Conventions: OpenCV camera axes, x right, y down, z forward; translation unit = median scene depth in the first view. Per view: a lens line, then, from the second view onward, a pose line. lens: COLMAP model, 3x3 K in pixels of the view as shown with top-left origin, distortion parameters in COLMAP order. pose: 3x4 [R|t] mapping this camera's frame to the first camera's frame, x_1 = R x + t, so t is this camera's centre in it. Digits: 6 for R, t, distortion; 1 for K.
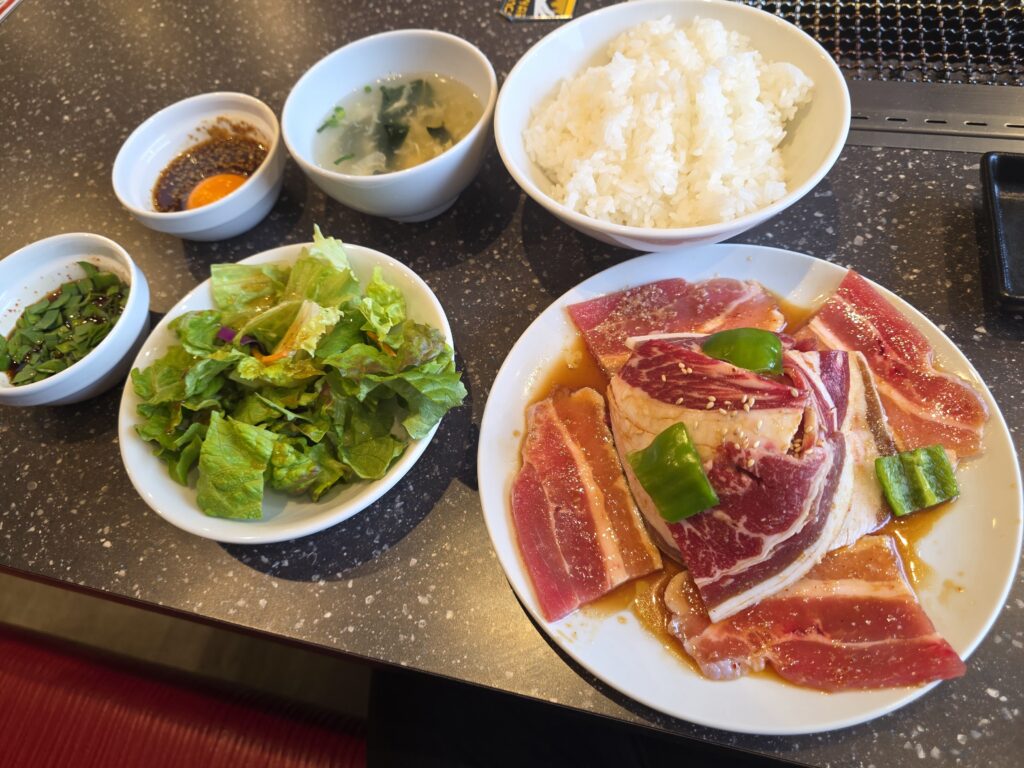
lens RADIAL K [[678.8, 0, 512.0], [0, 678.8, 384.0], [0, 0, 1]] dist [-0.003485, -0.008460]
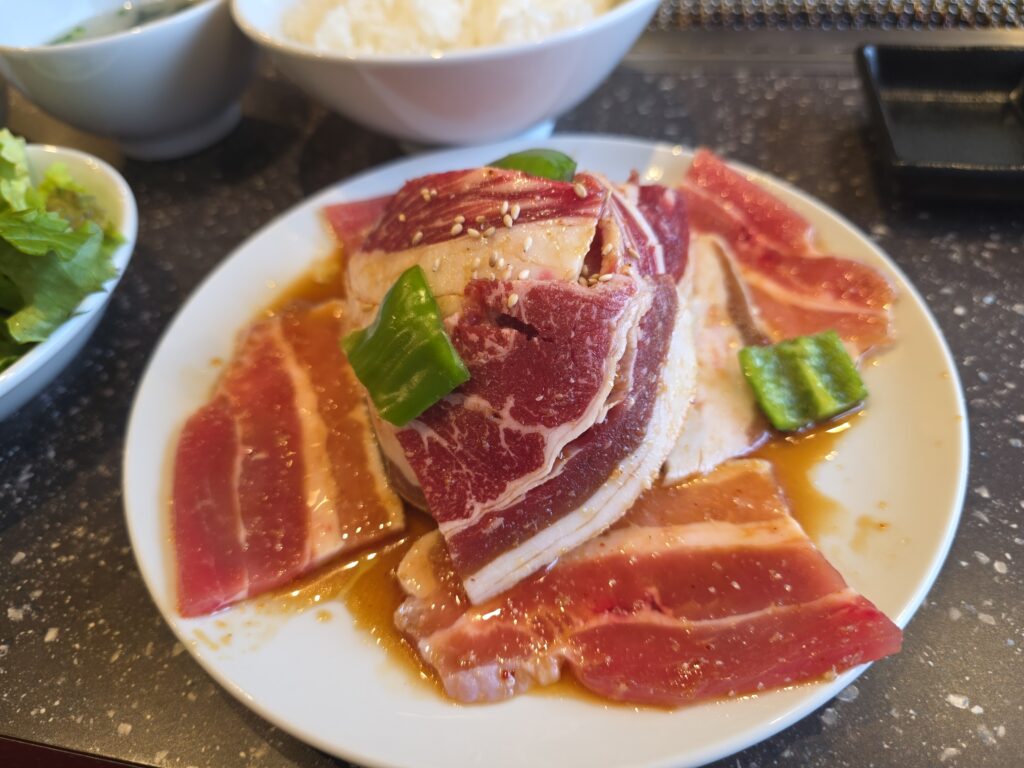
lens RADIAL K [[729.1, 0, 512.0], [0, 729.1, 384.0], [0, 0, 1]] dist [-0.003271, -0.040604]
pose [[0.996618, -0.004493, 0.082048, 0.285846], [0.022469, 0.975350, -0.219516, 0.314312], [-0.079039, 0.220618, 0.972153, 0.378116]]
